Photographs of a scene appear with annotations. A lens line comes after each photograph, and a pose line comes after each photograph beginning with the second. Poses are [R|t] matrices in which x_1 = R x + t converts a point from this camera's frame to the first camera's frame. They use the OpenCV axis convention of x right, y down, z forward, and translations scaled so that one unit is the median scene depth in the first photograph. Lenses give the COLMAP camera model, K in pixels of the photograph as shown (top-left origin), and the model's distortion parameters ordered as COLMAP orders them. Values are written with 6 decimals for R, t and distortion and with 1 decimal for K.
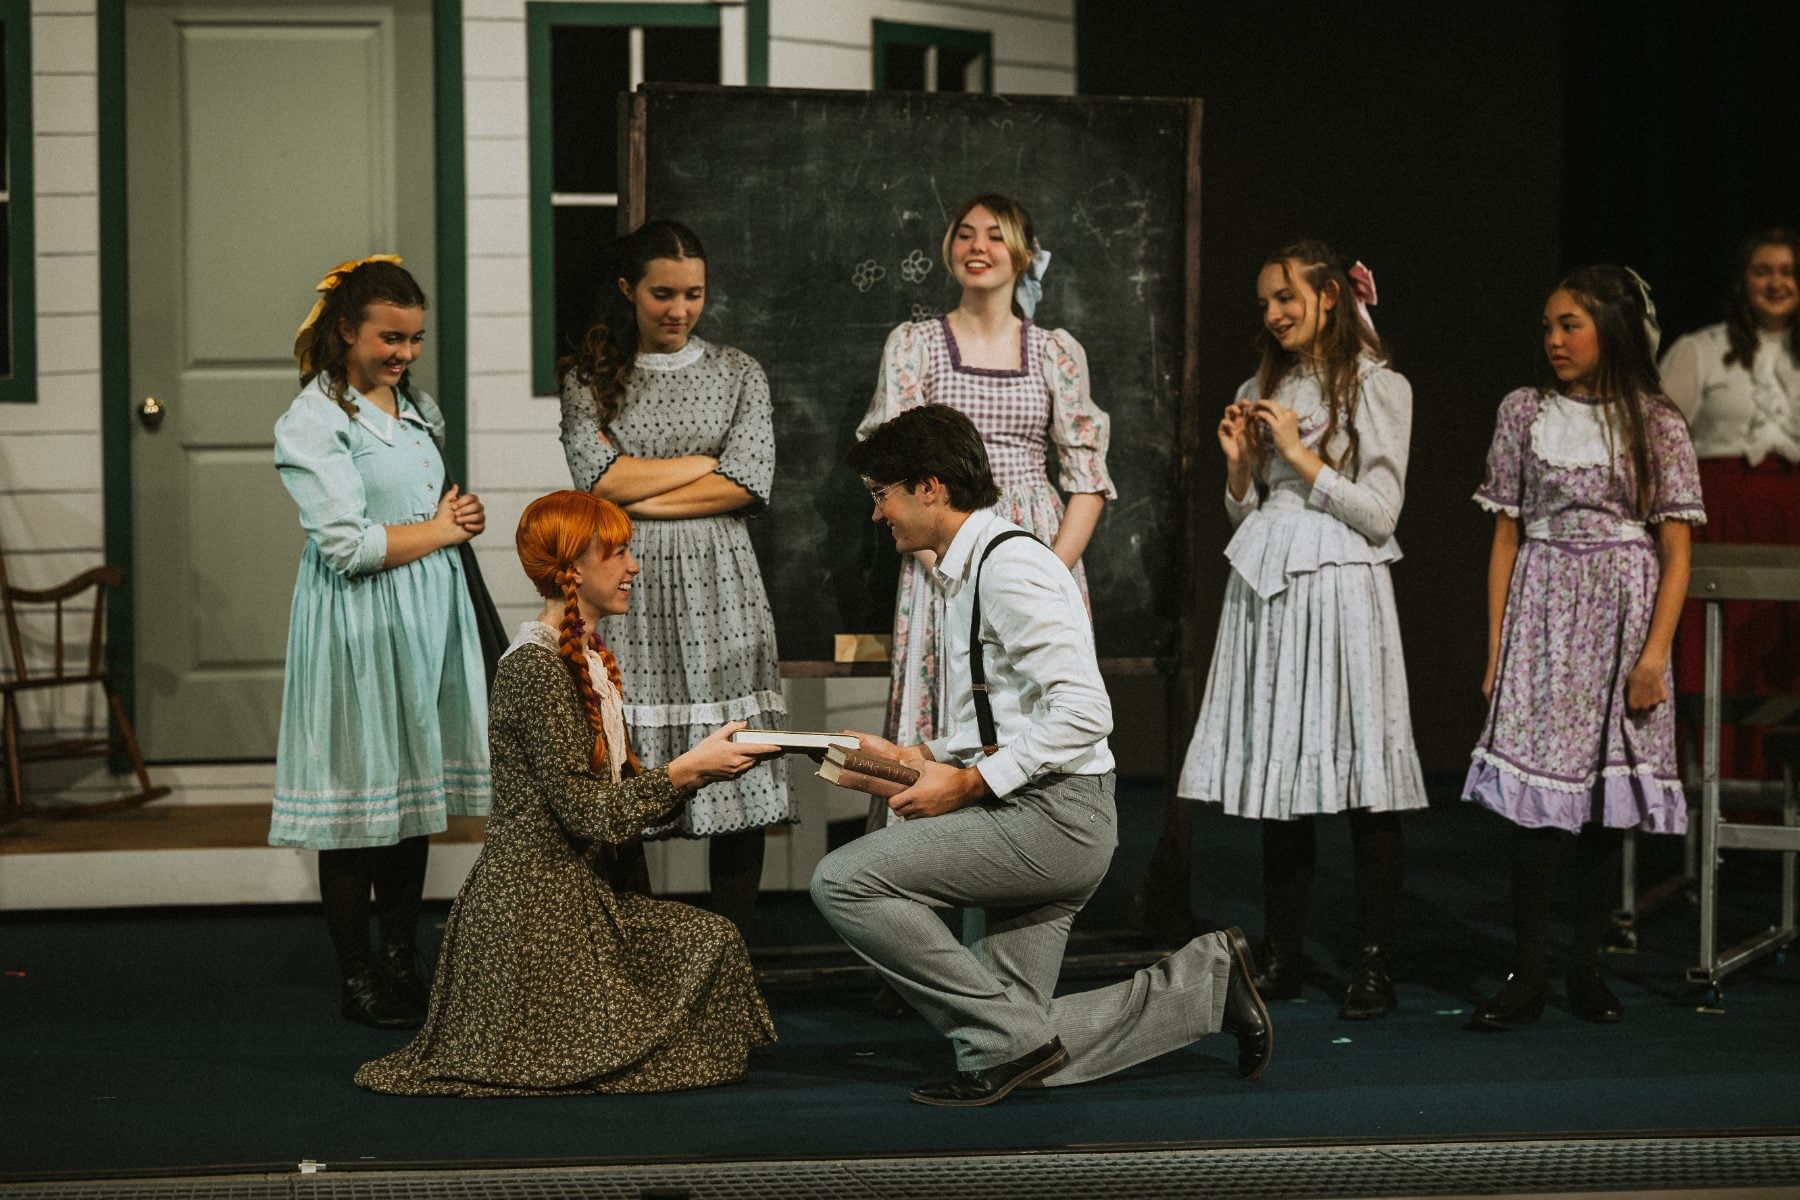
lens RADIAL K [[4742.9, 0, 890.5], [0, 4742.9, 590.3], [0, 0, 1]] dist [0.033542, 0.000000]
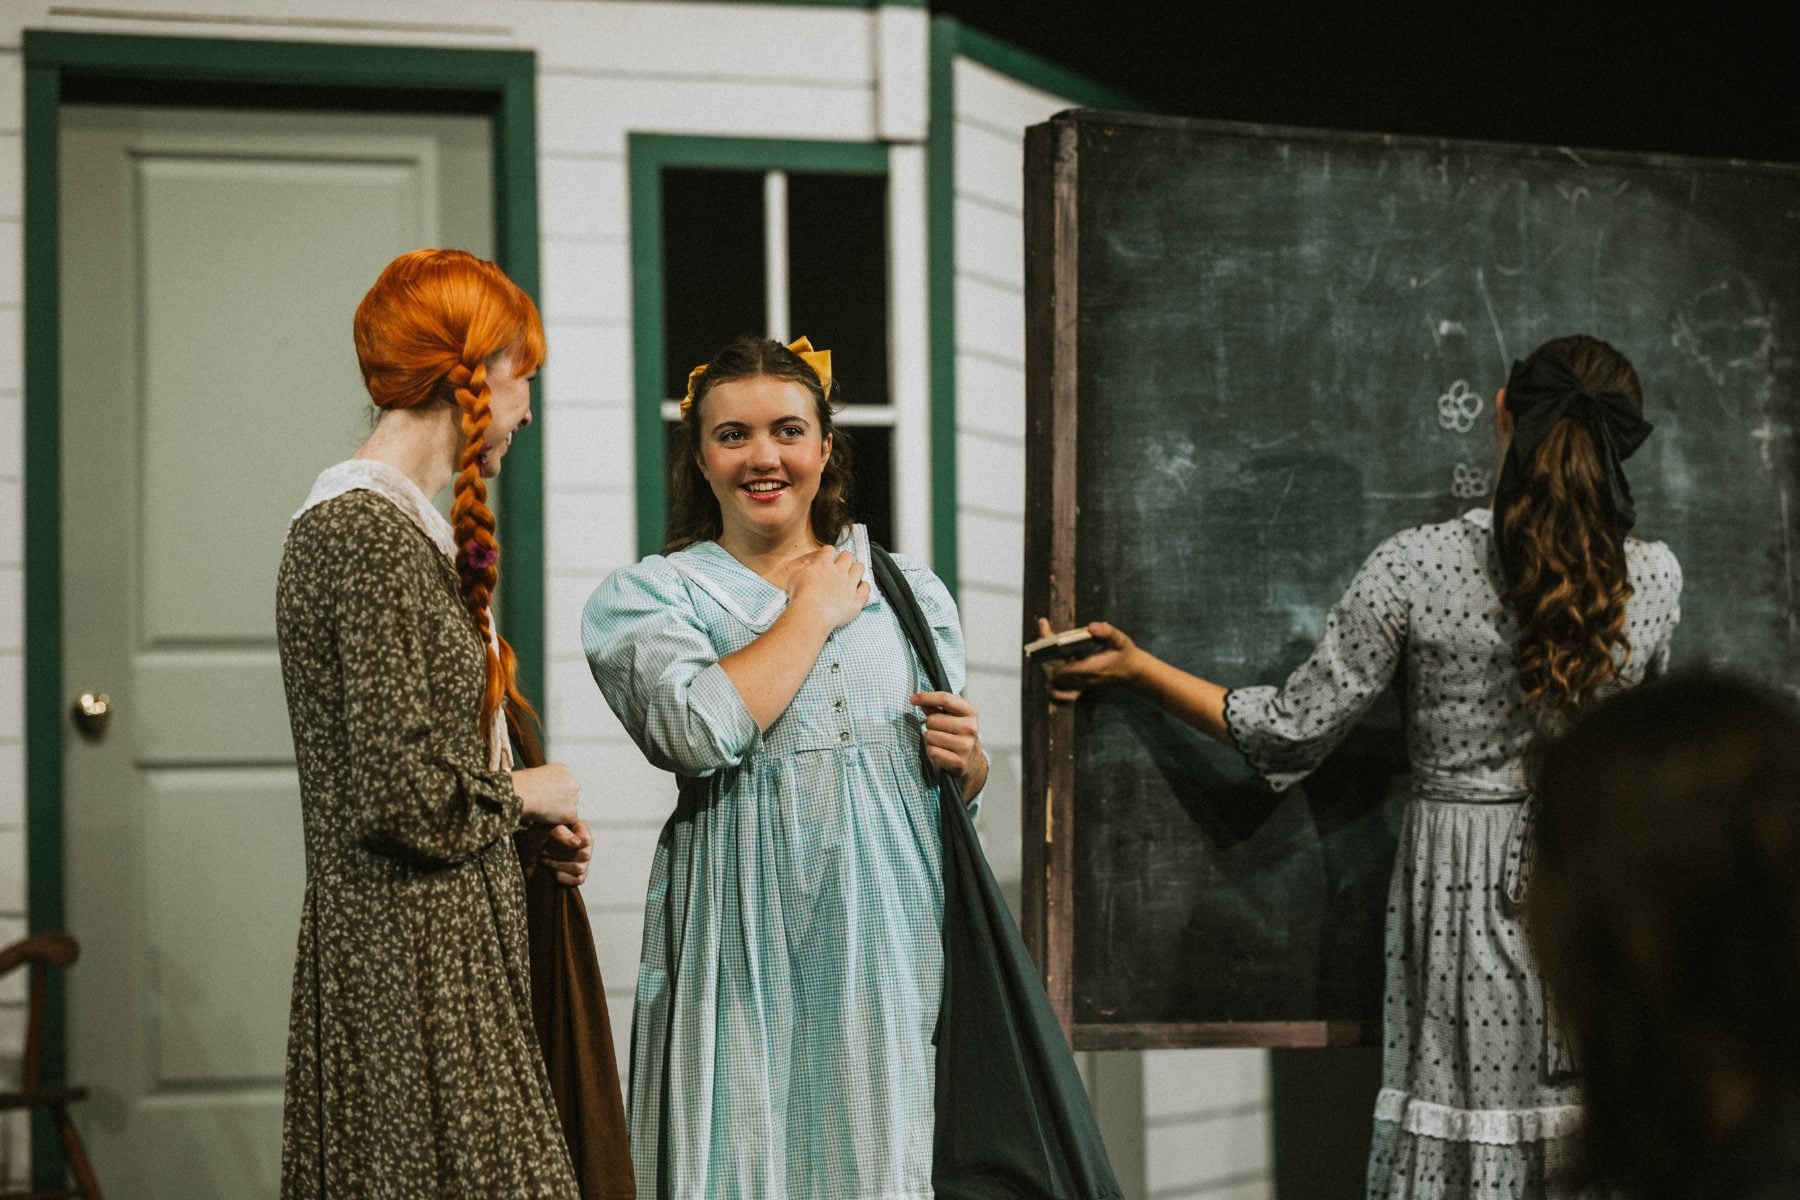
lens RADIAL K [[4742.9, 0, 989.0], [0, 4742.9, 636.8], [0, 0, 1]] dist [0.033542, 0.000000]
pose [[0.990415, -0.006042, 0.137995, -0.146272], [0.019649, 0.995046, -0.097452, 0.024731], [-0.136722, 0.099230, 0.985627, 0.367756]]
